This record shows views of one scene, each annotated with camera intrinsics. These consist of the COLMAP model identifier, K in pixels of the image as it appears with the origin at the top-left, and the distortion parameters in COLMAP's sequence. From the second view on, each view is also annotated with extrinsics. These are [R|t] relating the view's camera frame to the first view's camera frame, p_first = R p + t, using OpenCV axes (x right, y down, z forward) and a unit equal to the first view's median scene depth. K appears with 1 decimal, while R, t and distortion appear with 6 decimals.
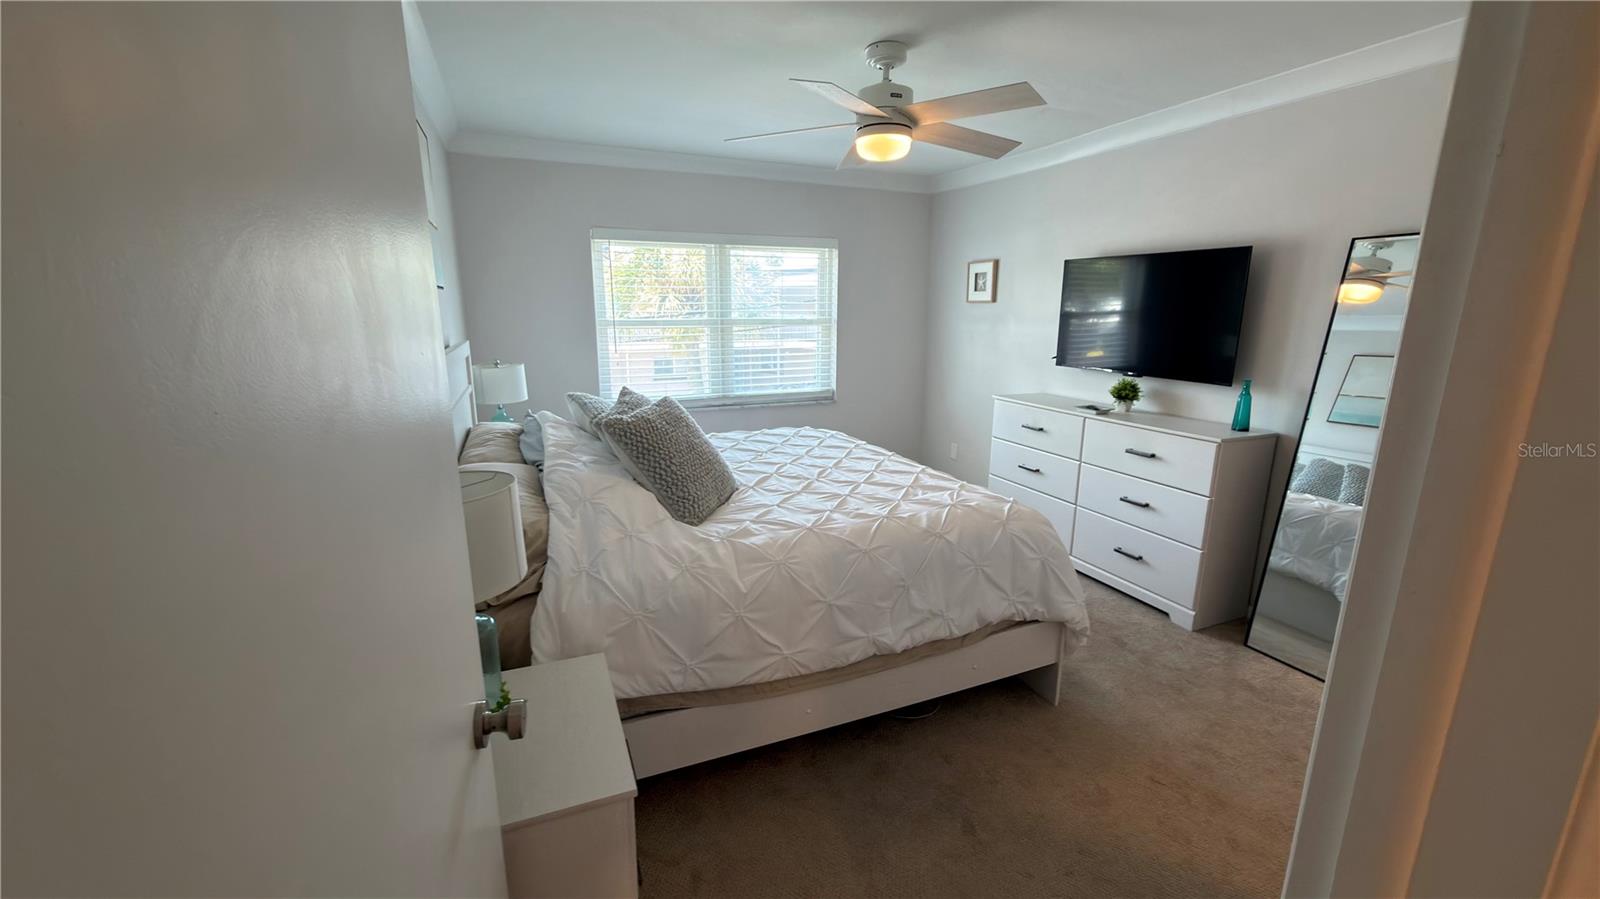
lens RADIAL K [[639.4, 0, 798.5], [0, 639.4, 447.3], [0, 0, 1]] dist [-0.002194, -0.000129]
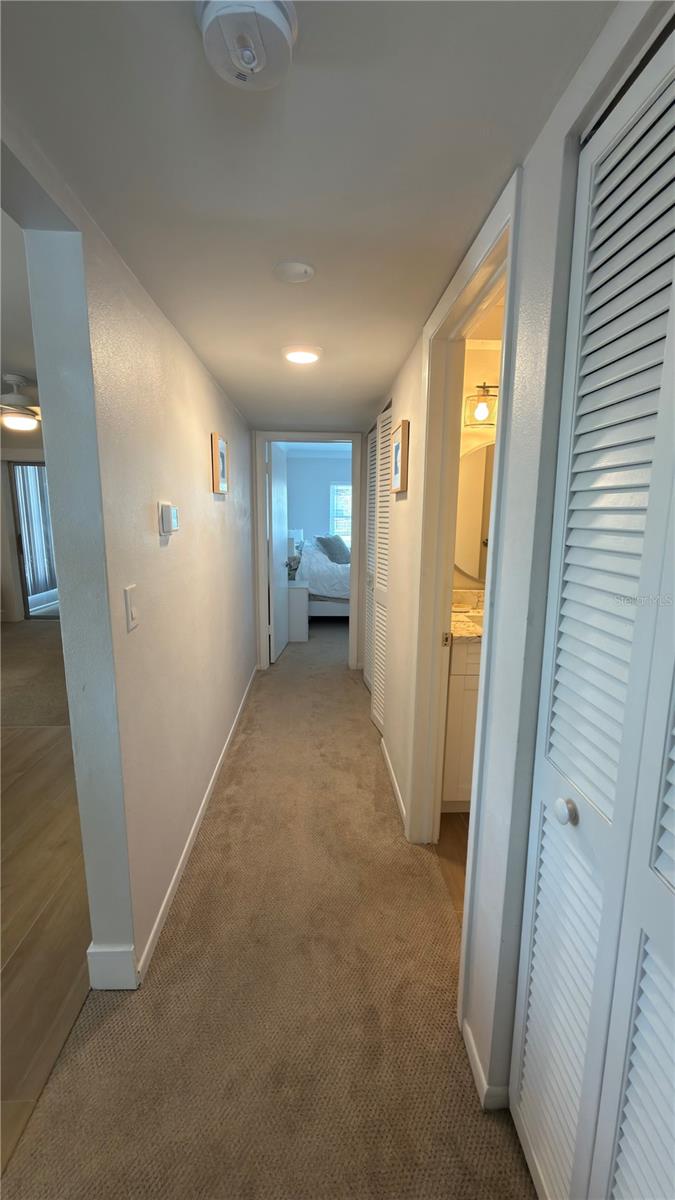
lens RADIAL K [[479.5, 0, 337.4], [0, 479.5, 598.8], [0, 0, 1]] dist [-0.002194, -0.000129]
pose [[0.935877, 0.058806, -0.347385, 0.951412], [-0.074557, 0.996699, -0.032137, 0.468236], [0.344349, 0.055976, 0.937172, -1.880575]]
